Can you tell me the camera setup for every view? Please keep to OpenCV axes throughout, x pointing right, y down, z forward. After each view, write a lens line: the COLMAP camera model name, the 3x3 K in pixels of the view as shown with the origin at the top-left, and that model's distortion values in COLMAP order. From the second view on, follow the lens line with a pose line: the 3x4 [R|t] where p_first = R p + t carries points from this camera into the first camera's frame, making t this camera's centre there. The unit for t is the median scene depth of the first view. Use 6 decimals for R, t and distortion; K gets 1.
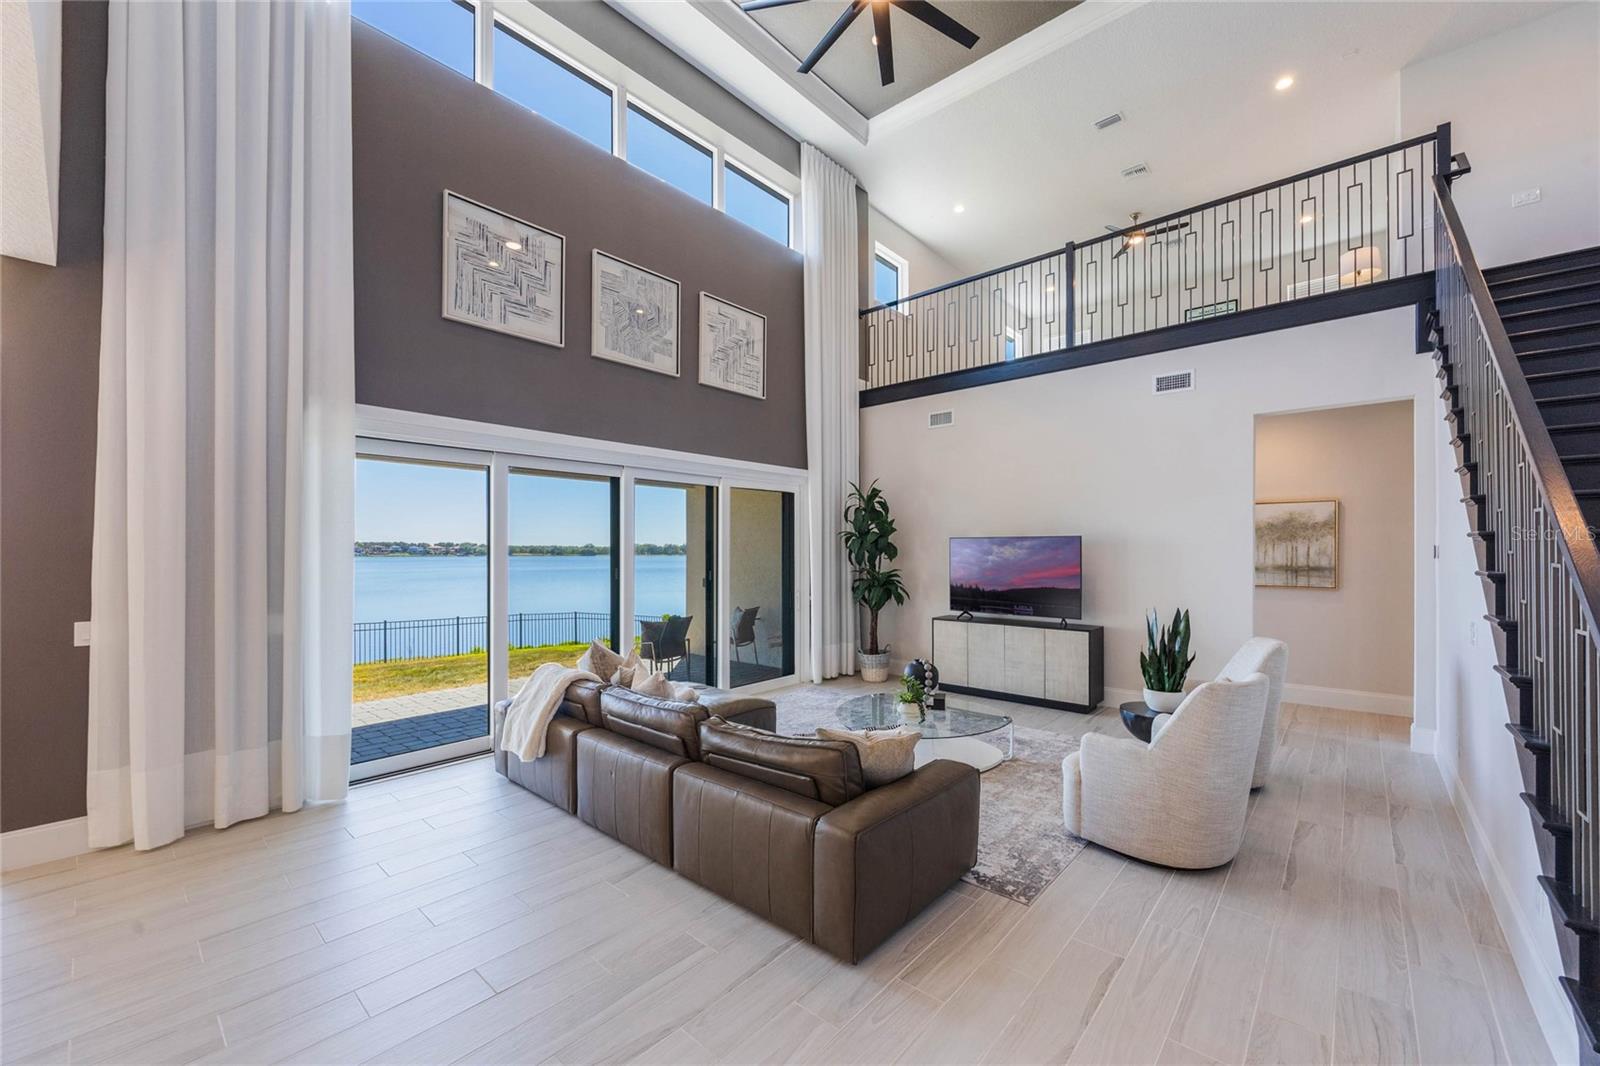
lens RADIAL K [[630.1, 0, 797.3], [0, 630.1, 548.0], [0, 0, 1]] dist [-0.003079, 0.000601]
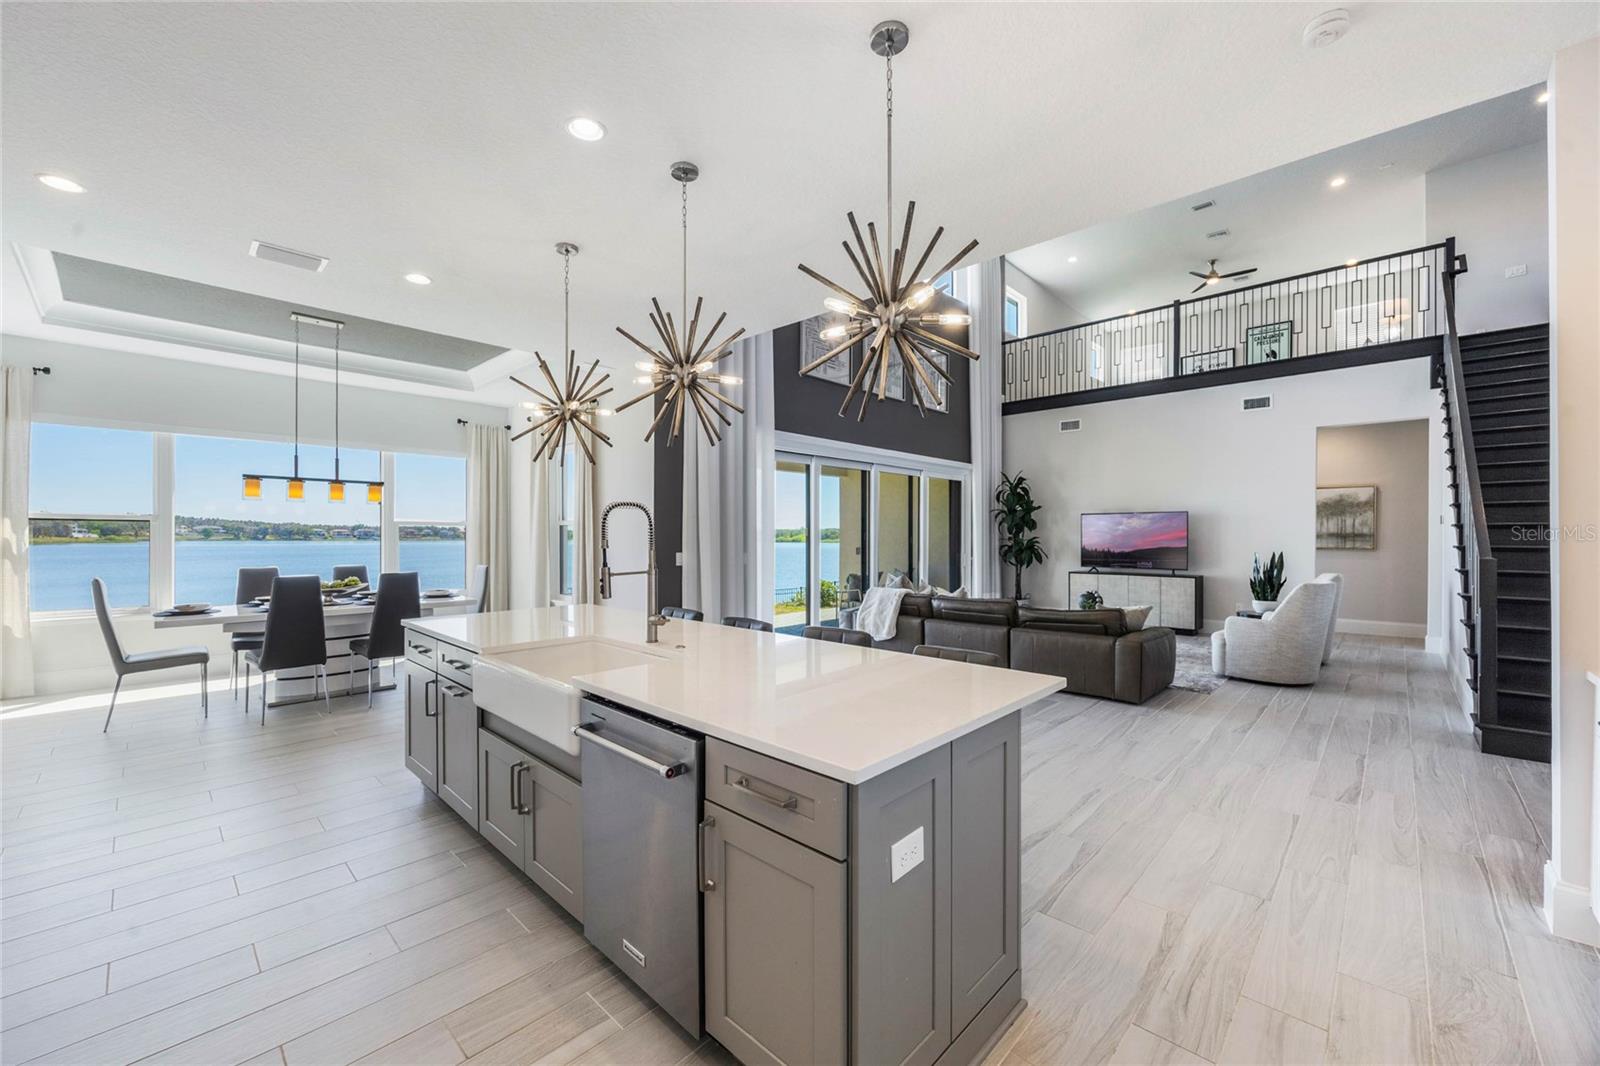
lens RADIAL K [[630.1, 0, 791.8], [0, 630.1, 537.9], [0, 0, 1]] dist [-0.003079, 0.000601]
pose [[0.999176, 0.001580, -0.040547, -0.456830], [-0.001266, 0.999969, 0.007776, 0.036431], [0.040558, -0.007718, 0.999147, -0.538822]]
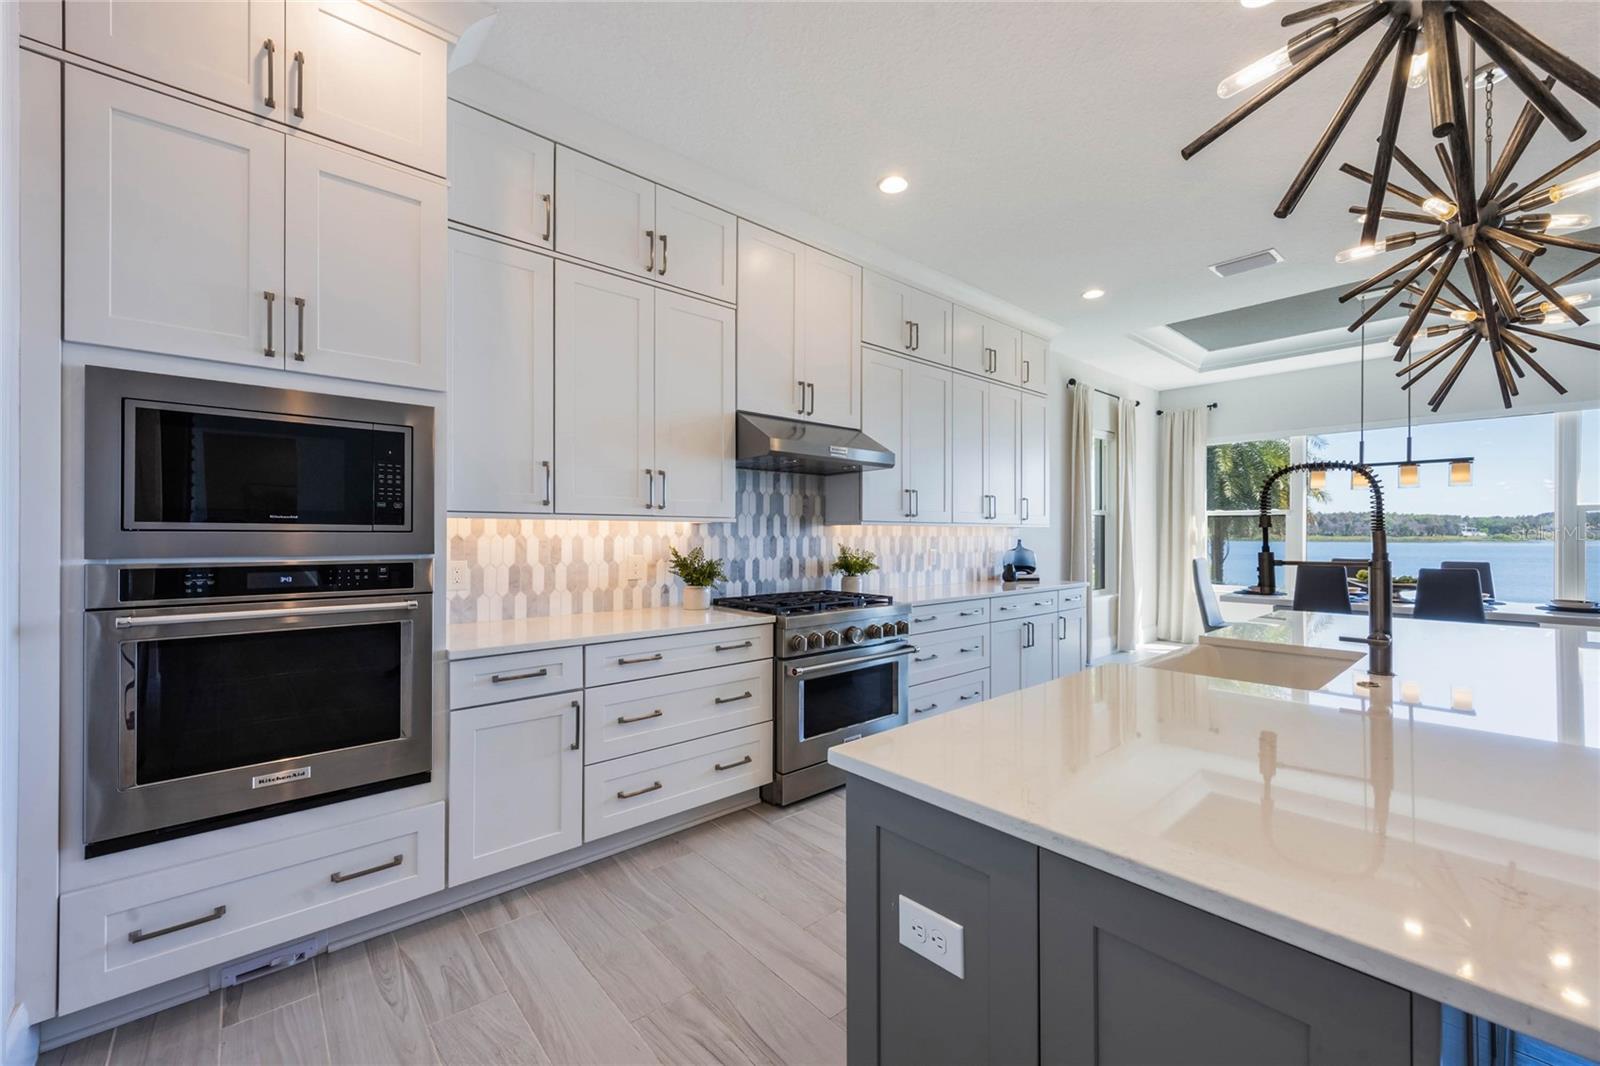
lens RADIAL K [[630.1, 0, 805.2], [0, 630.1, 536.2], [0, 0, 1]] dist [-0.003079, 0.000601]
pose [[-0.116805, 0.004152, -0.993146, -0.222065], [0.006692, 0.999972, 0.003394, 0.050555], [0.993132, -0.006250, -0.116830, -0.283764]]
